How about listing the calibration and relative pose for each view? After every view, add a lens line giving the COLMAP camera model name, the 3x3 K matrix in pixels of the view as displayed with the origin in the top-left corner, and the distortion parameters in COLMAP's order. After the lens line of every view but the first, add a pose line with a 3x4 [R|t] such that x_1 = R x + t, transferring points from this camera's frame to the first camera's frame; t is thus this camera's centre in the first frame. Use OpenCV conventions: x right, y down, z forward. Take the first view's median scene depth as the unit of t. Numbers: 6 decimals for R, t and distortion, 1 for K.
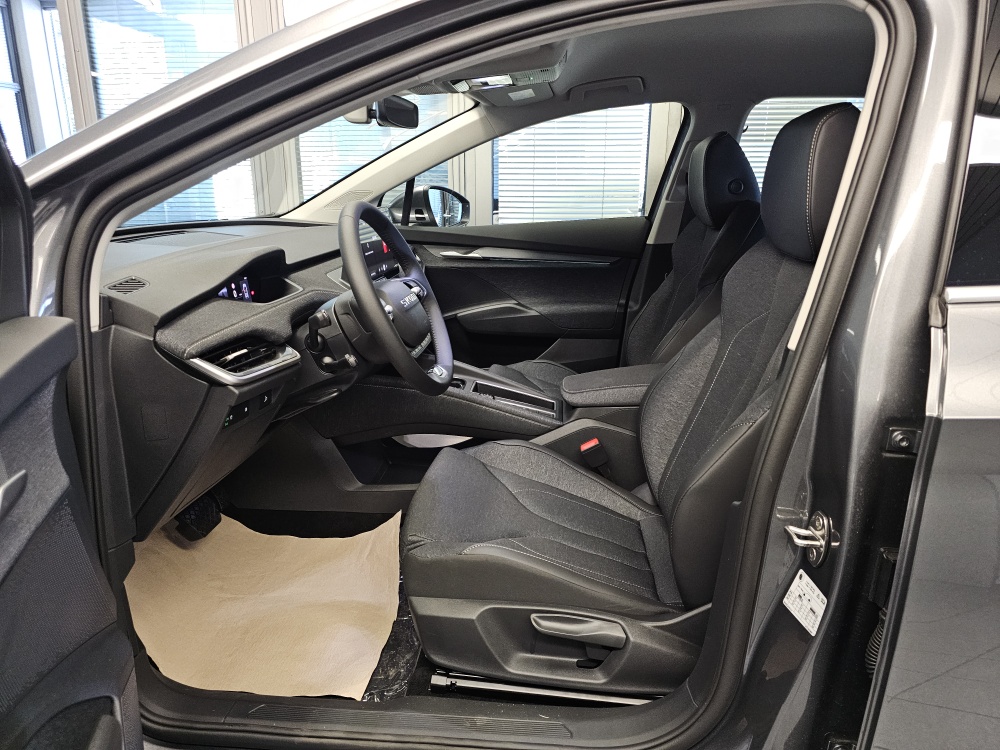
lens RADIAL K [[678.8, 0, 499.5], [0, 678.8, 366.4], [0, 0, 1]] dist [0.054864, -0.071305]
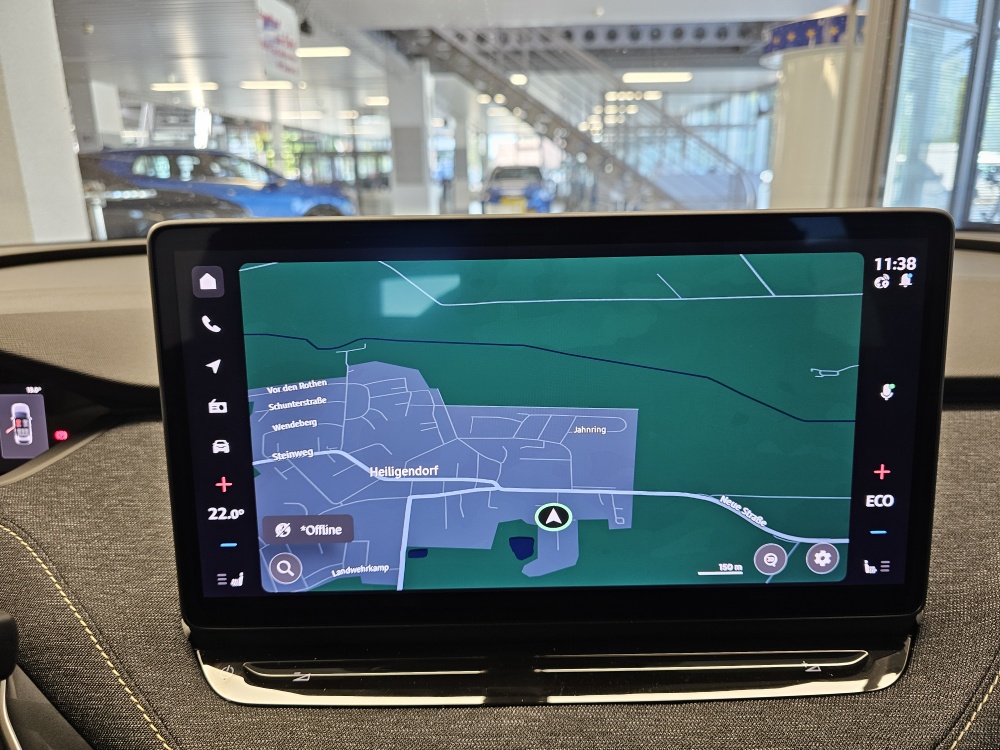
lens RADIAL K [[694.7, 0, 509.2], [0, 694.7, 379.5], [0, 0, 1]] dist [0.010039, -0.029793]
pose [[0.084044, 0.278799, -0.956665, -0.018331], [-0.248570, 0.935577, 0.250816, -0.295165], [0.964961, 0.216719, 0.147931, 1.236287]]
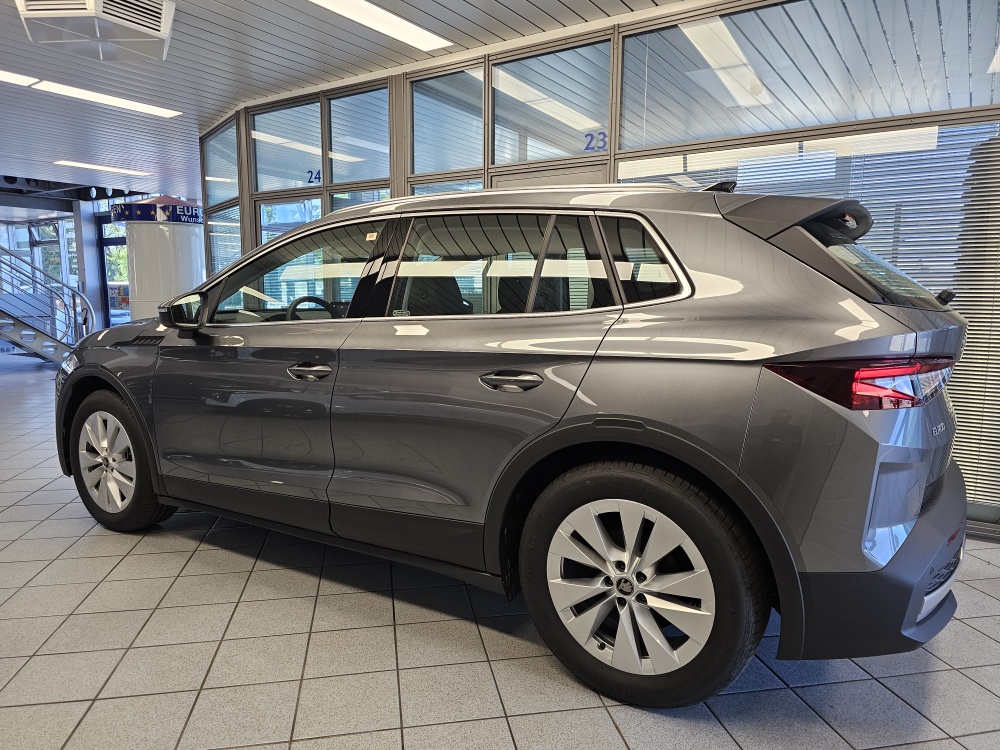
lens RADIAL K [[682.7, 0, 503.4], [0, 682.7, 374.0], [0, 0, 1]] dist [0.046435, -0.045945]
pose [[0.892148, 0.052470, -0.448685, 1.733221], [-0.118271, 0.985717, -0.119895, 0.315896], [0.435985, 0.160031, 0.885611, -1.067350]]
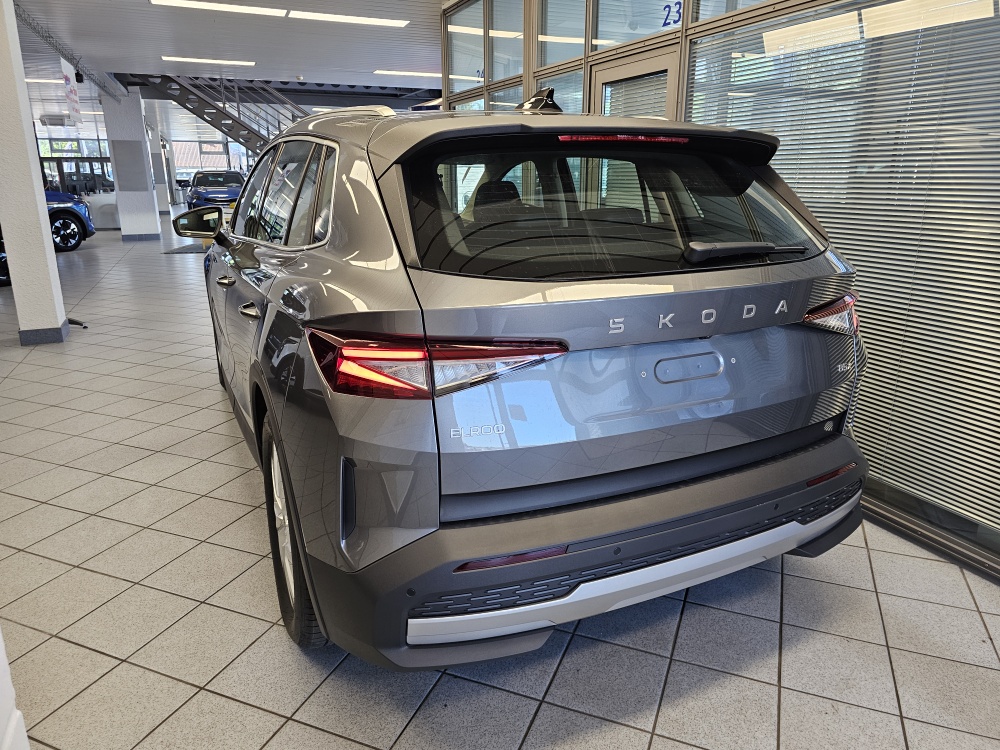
lens RADIAL K [[698.8, 0, 502.3], [0, 698.8, 354.4], [0, 0, 1]] dist [0.035625, 0.000046]
pose [[0.494764, 0.214491, -0.842141, 2.950179], [-0.220094, 0.968395, 0.117341, -0.151678], [0.840694, 0.127295, 0.526335, 0.097419]]
